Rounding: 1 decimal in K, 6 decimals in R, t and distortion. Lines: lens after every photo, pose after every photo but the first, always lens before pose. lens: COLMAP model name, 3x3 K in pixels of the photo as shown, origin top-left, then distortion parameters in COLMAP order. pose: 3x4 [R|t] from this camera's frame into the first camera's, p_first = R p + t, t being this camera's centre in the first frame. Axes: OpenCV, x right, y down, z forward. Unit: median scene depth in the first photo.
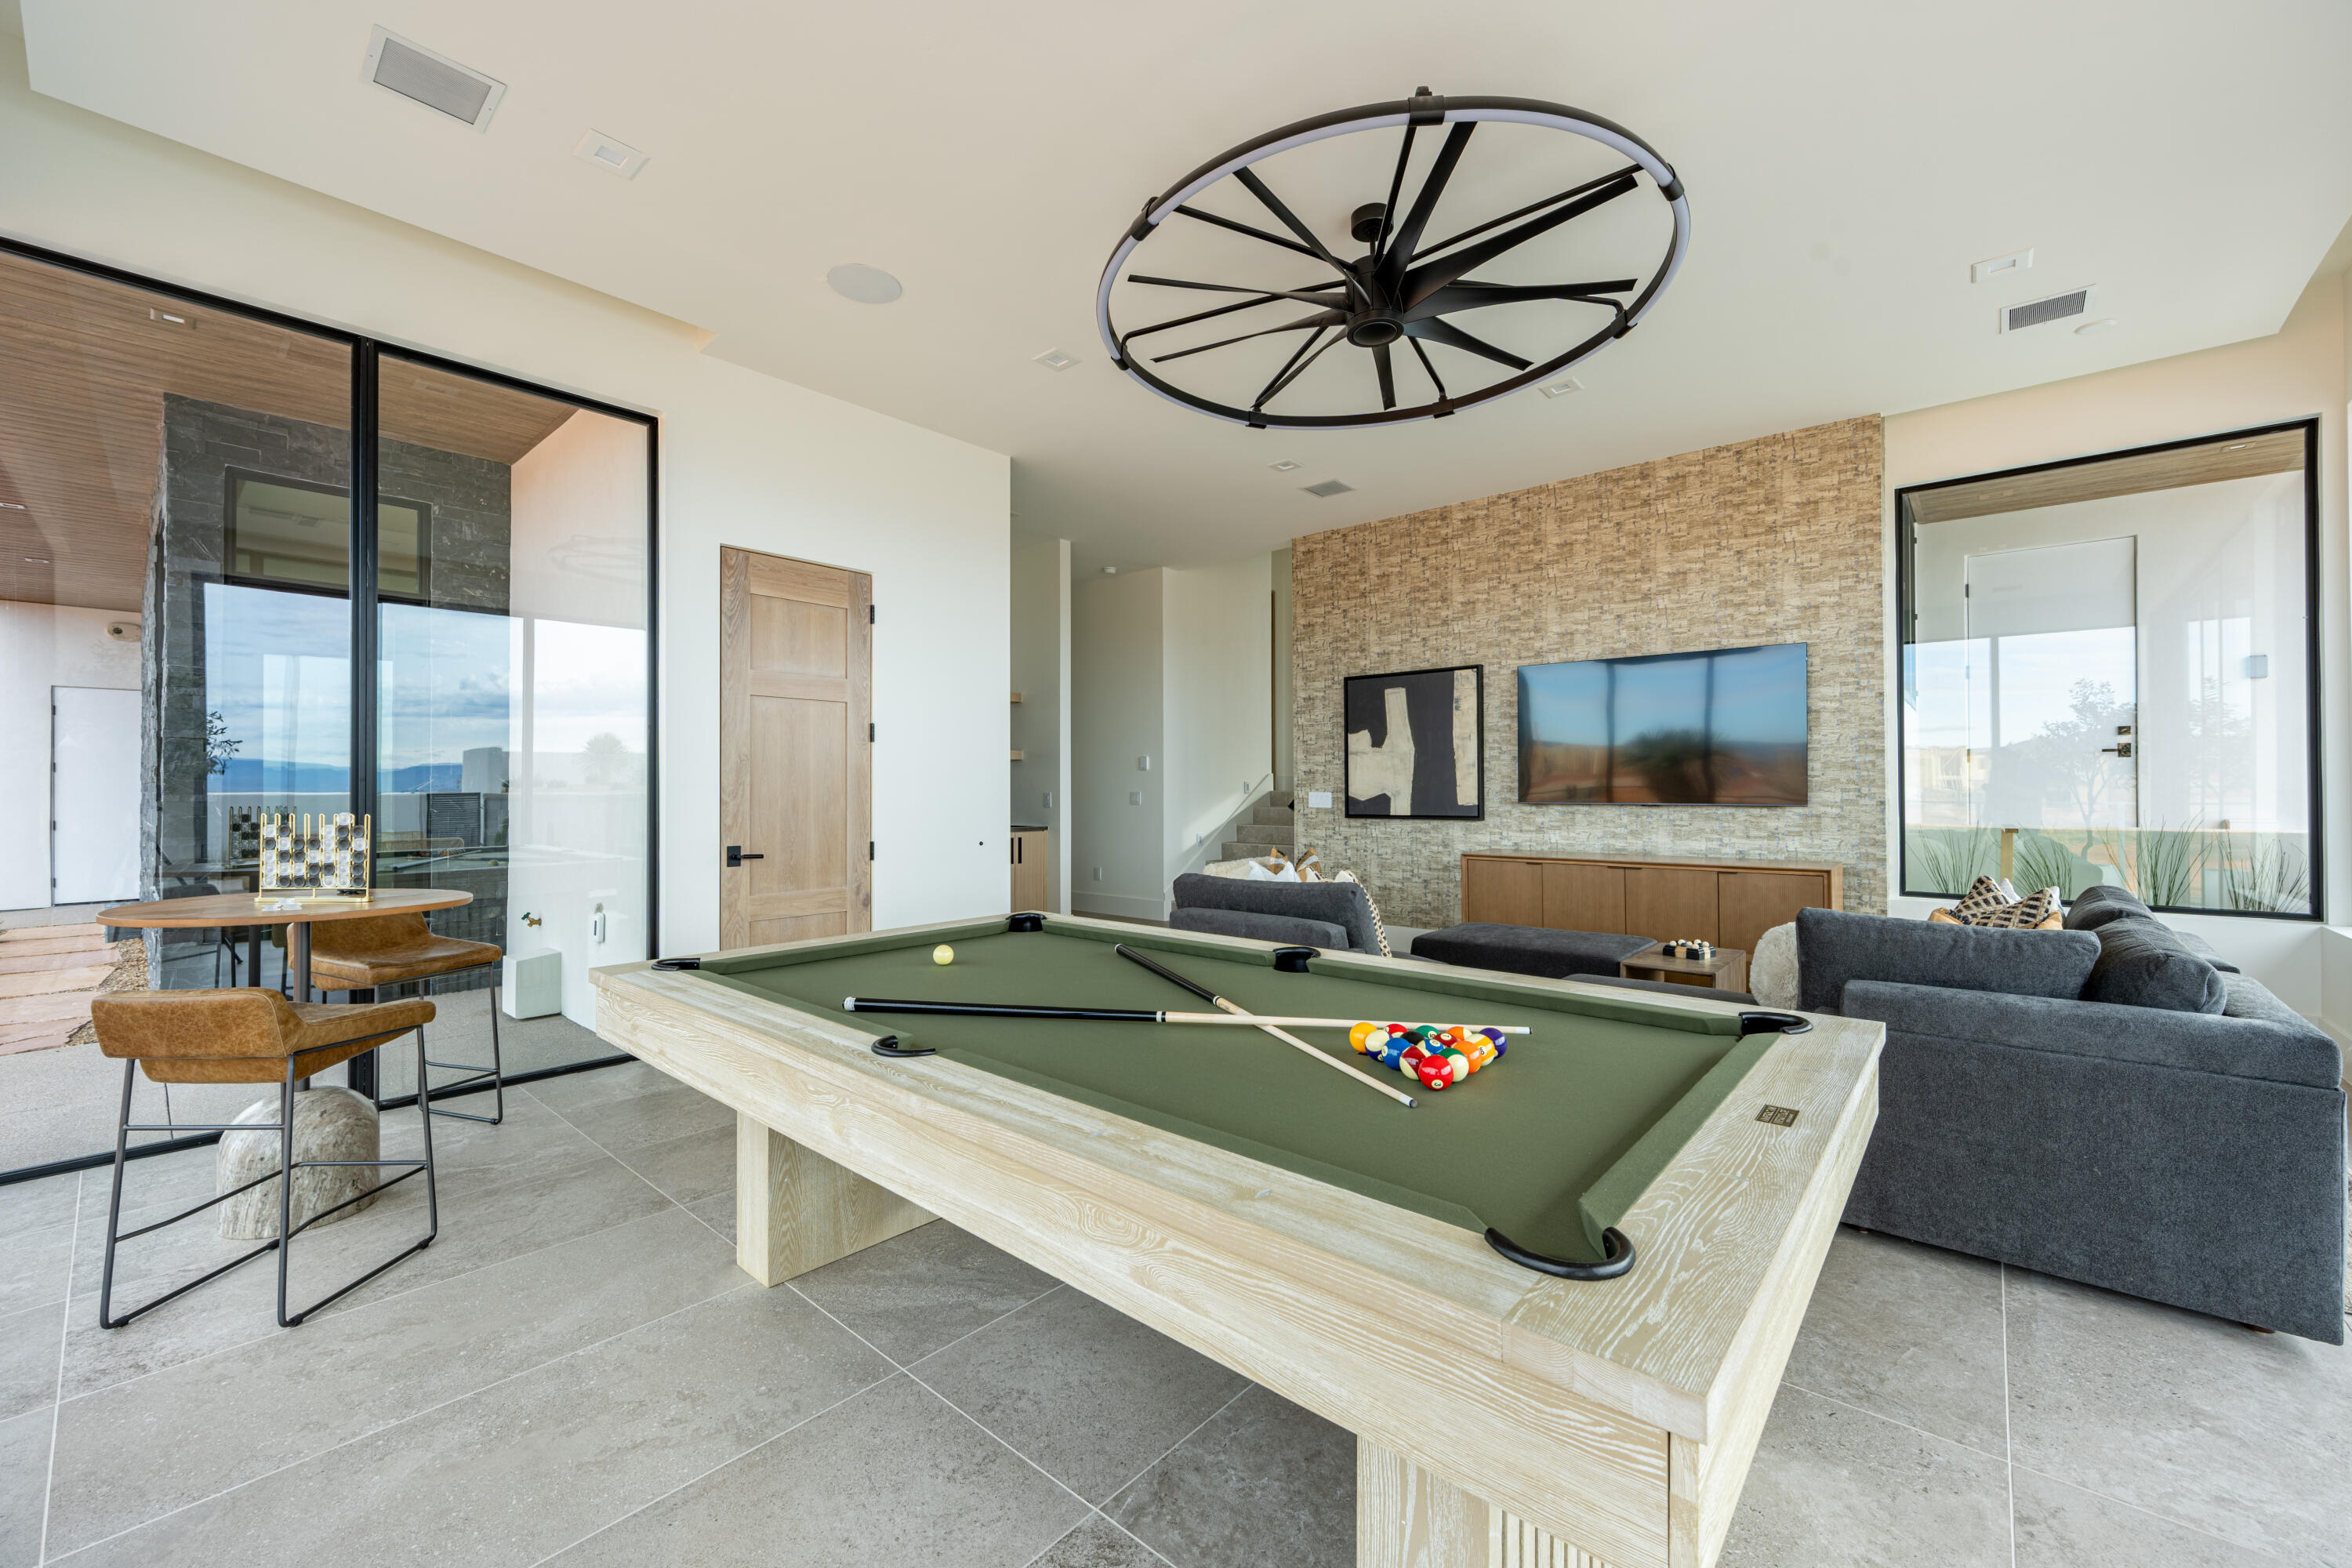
lens RADIAL K [[935.3, 0, 1176.0], [0, 935.3, 784.0], [0, 0, 1]] dist [-0.018916, 0.000053]
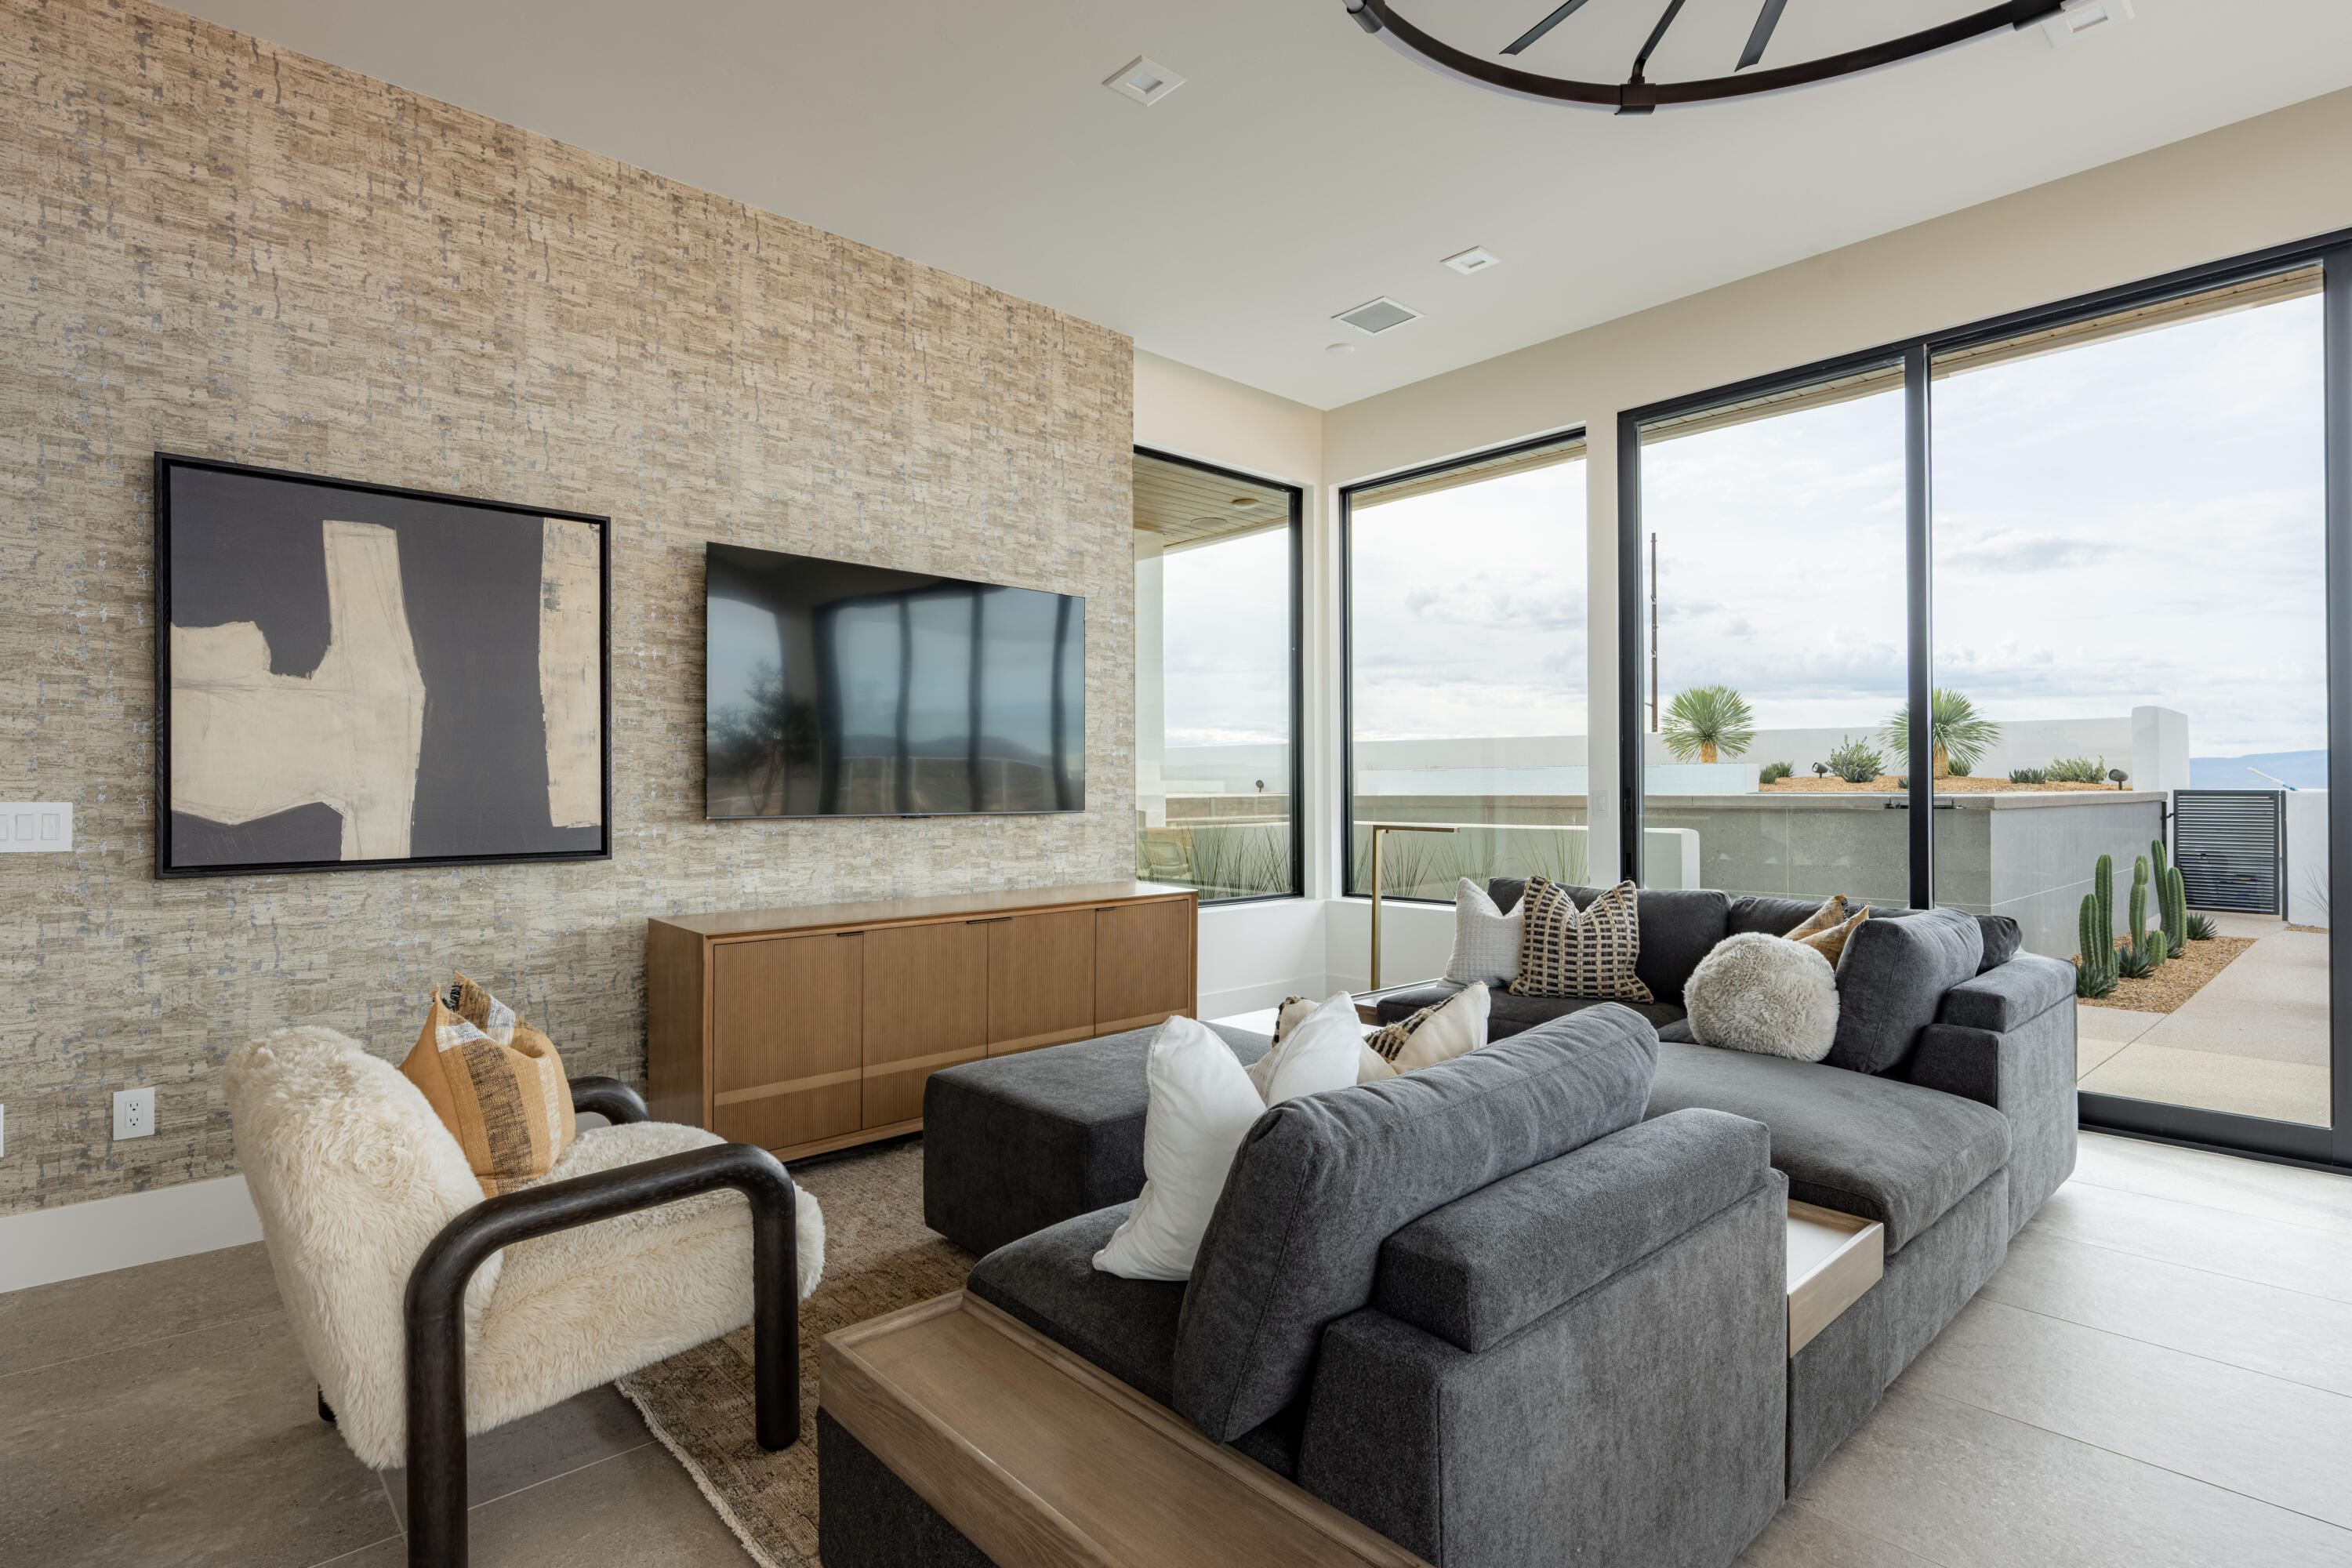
lens RADIAL K [[1149.7, 0, 1176.0], [0, 1149.7, 784.0], [0, 0, 1]] dist [0.012455, -0.000180]
pose [[0.117576, 0.021366, 0.992834, -0.196580], [0.015311, 0.999611, -0.023325, 0.019408], [-0.992946, 0.017943, 0.117203, 0.650546]]
